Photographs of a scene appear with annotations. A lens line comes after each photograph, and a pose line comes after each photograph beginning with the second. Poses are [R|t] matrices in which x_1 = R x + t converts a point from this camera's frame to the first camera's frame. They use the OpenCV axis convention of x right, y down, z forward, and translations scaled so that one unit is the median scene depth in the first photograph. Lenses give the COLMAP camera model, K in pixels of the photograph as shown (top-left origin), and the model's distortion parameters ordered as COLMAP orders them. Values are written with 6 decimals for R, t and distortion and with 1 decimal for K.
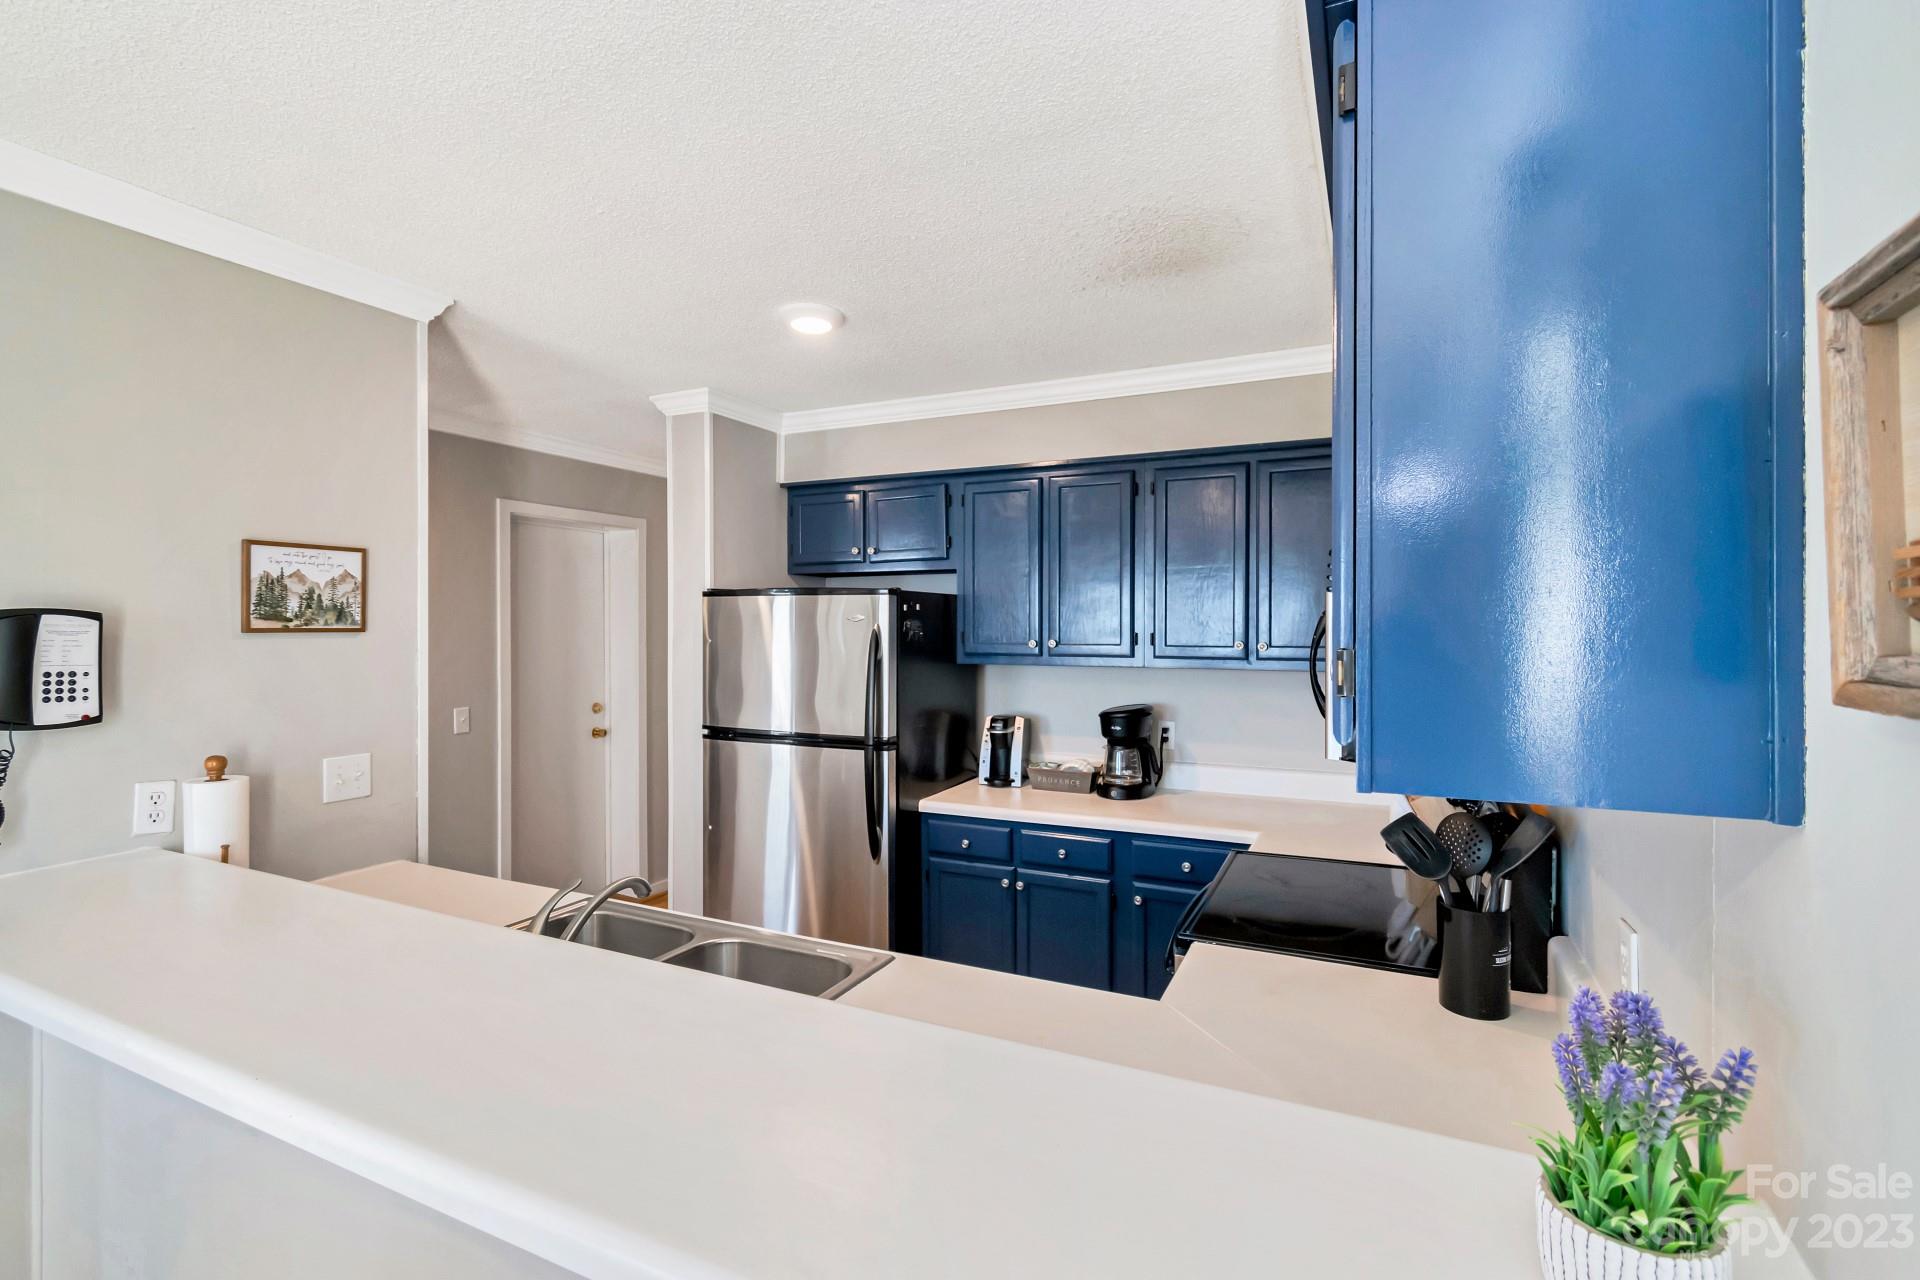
lens RADIAL K [[867.8, 0, 965.7], [0, 867.8, 633.2], [0, 0, 1]] dist [0.001429, -0.000327]
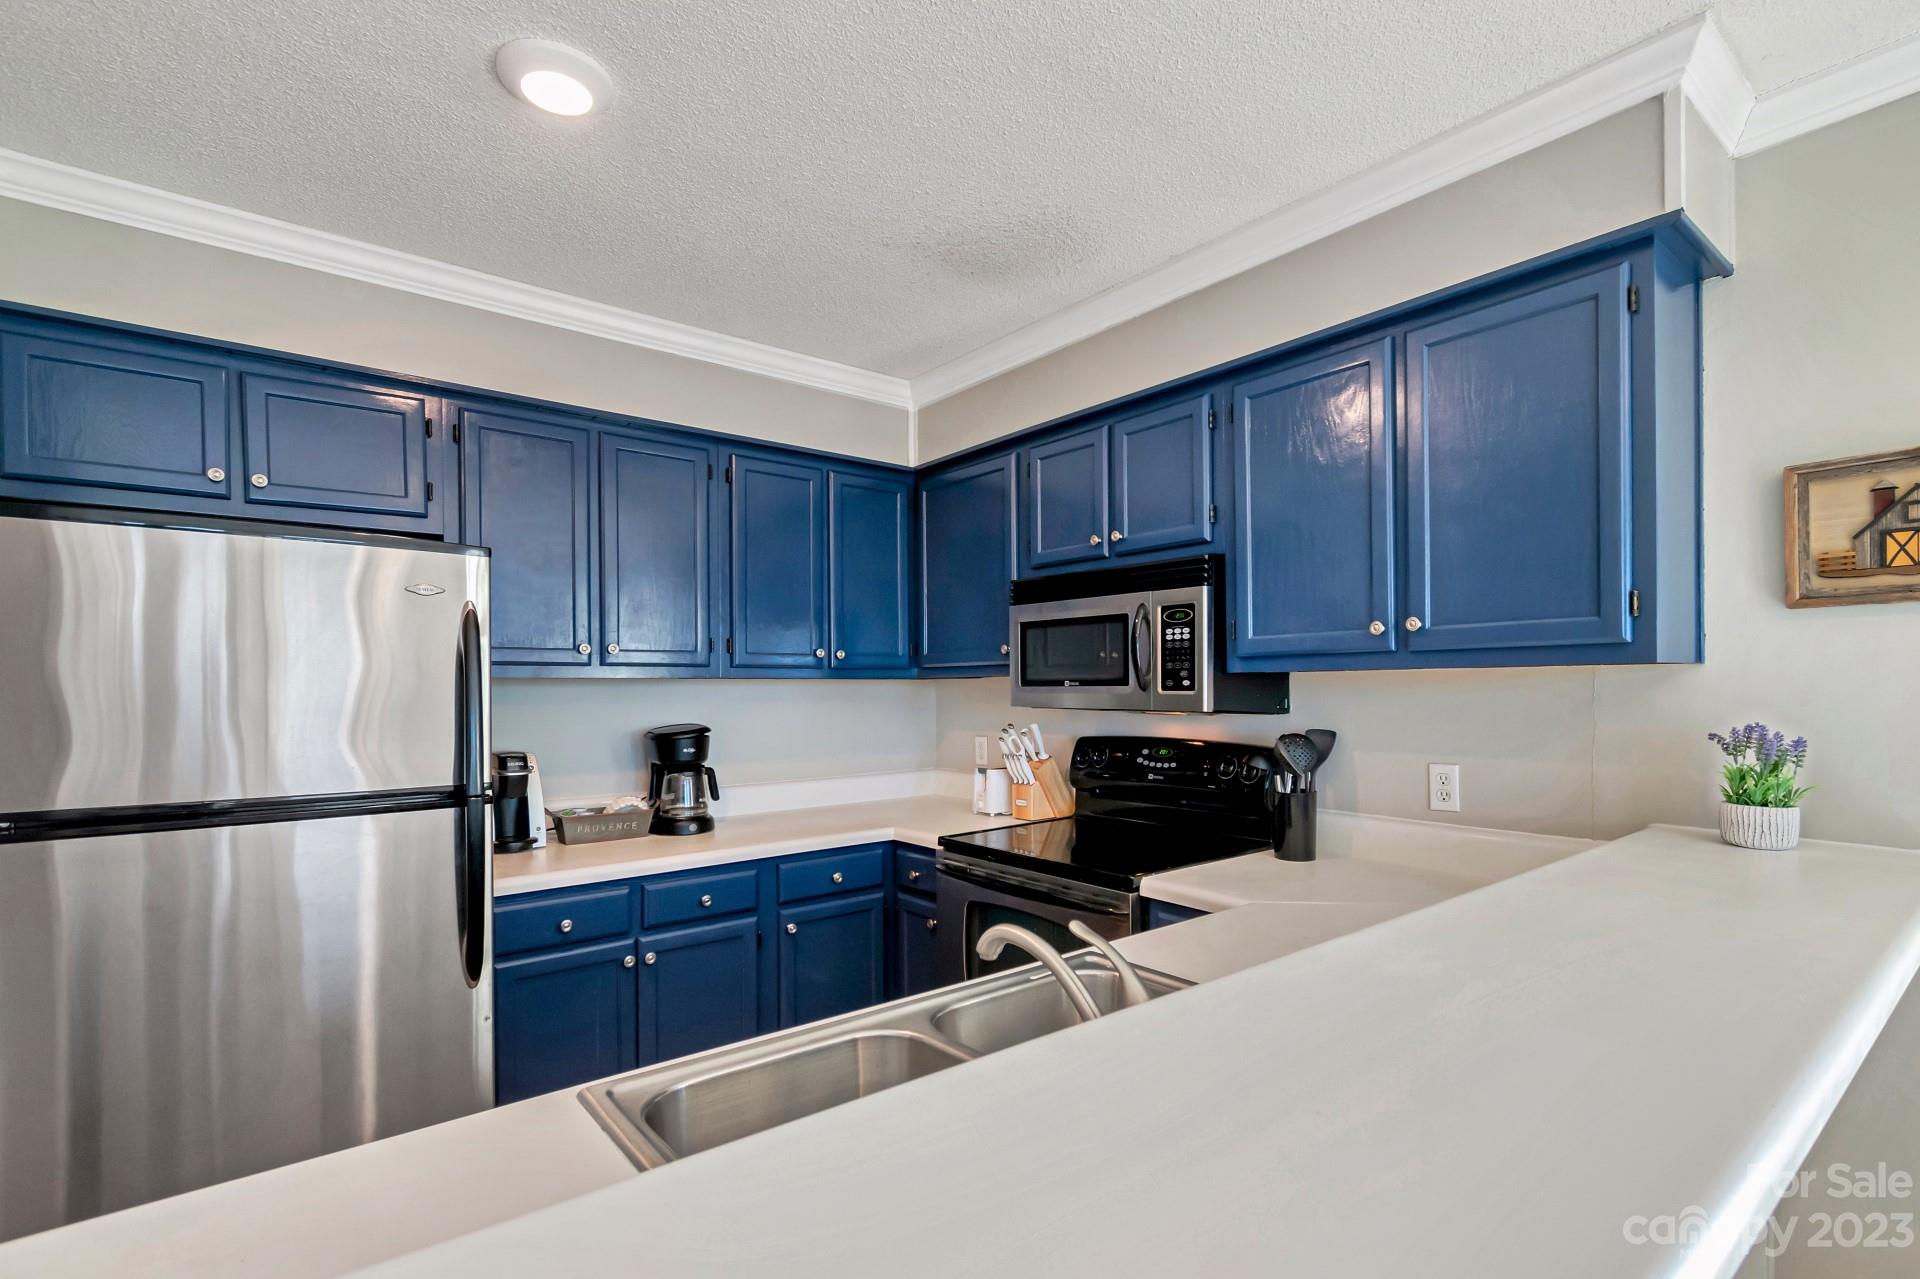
lens RADIAL K [[909.6, 0, 983.1], [0, 909.6, 688.7], [0, 0, 1]] dist [0.002124, -0.000446]
pose [[0.416951, -0.003712, 0.908921, -0.767358], [0.014879, 0.999886, -0.002742, 0.084124], [-0.908807, 0.014667, 0.416958, 0.555740]]
